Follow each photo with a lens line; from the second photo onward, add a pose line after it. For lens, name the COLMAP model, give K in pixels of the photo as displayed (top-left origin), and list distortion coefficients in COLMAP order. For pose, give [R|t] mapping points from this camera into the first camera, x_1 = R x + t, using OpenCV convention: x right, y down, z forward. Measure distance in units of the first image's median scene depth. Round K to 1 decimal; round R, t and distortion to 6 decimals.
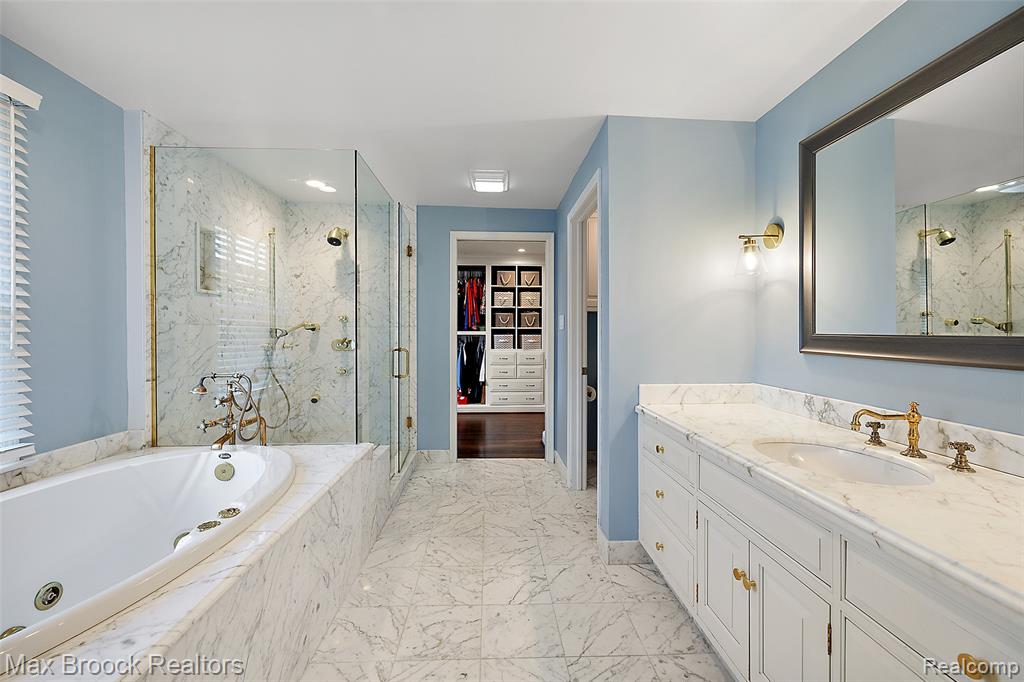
lens RADIAL K [[433.8, 0, 507.2], [0, 433.8, 333.4], [0, 0, 1]] dist [0.000787, 0.000187]
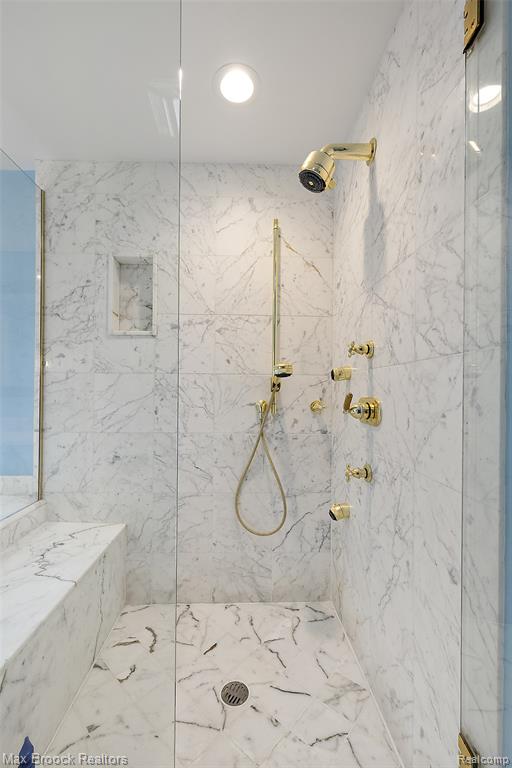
lens RADIAL K [[325.3, 0, 256.0], [0, 325.3, 384.0], [0, 0, 1]] dist [0.000787, 0.000187]
pose [[-0.006772, -0.001416, -0.999976, -0.085671], [-0.009970, 0.999949, -0.001348, -0.001516], [0.999927, 0.009961, -0.006786, 1.378191]]
